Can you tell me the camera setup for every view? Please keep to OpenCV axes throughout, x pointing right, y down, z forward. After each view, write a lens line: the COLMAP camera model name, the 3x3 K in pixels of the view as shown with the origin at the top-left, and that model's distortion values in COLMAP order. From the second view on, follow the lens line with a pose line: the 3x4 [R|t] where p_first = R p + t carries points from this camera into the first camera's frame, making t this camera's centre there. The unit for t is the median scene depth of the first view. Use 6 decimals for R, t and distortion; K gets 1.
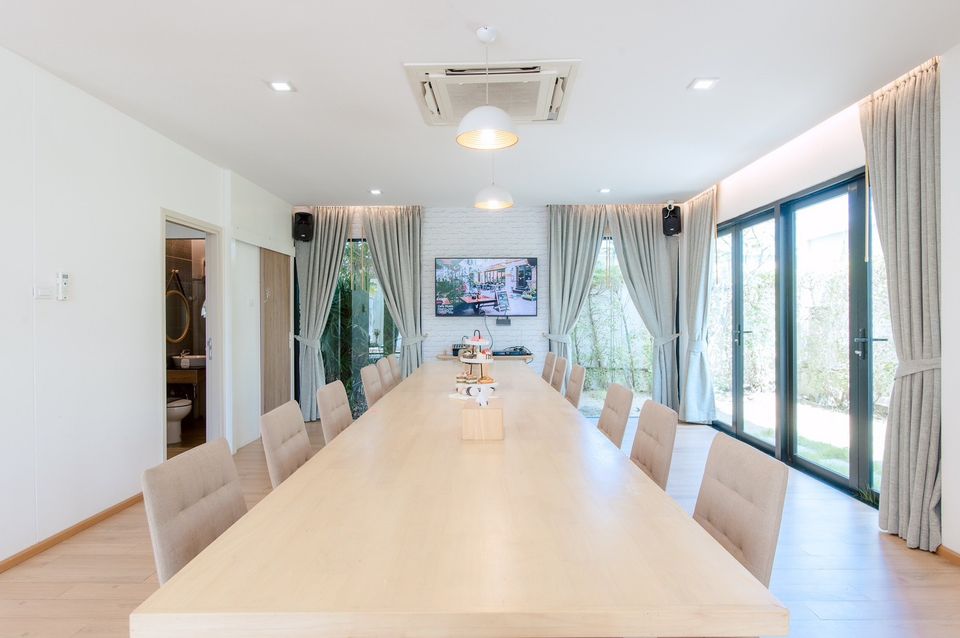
lens RADIAL K [[537.7, 0, 484.1], [0, 537.7, 316.7], [0, 0, 1]] dist [-0.002088, -0.001117]
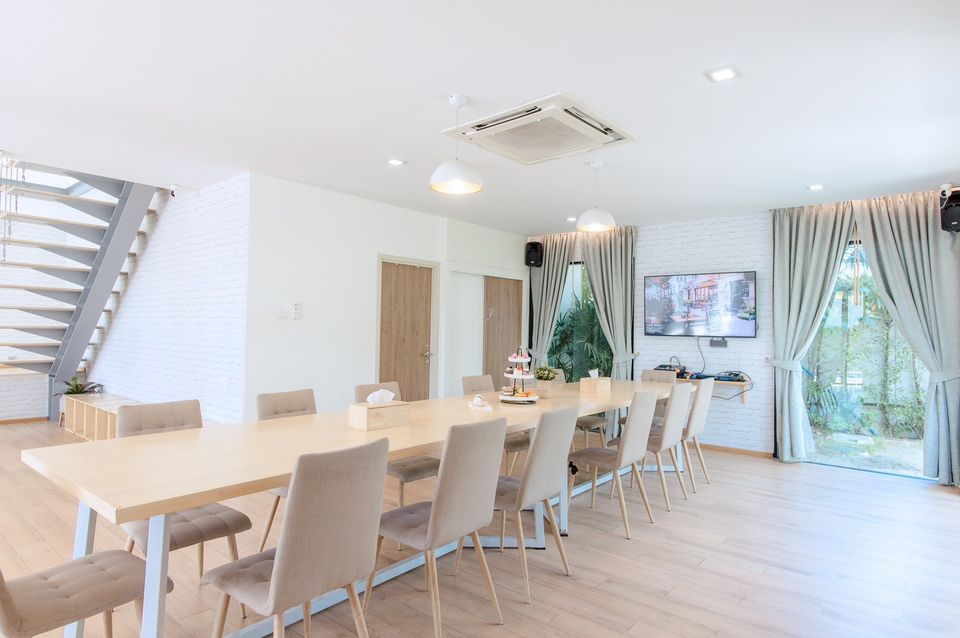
lens RADIAL K [[537.7, 0, 487.5], [0, 537.7, 323.3], [0, 0, 1]] dist [-0.002088, -0.001117]
pose [[0.781391, 0.010978, -0.623945, 0.302649], [-0.021421, 0.999728, -0.009237, -0.007474], [0.623674, 0.020584, 0.781413, 0.044290]]
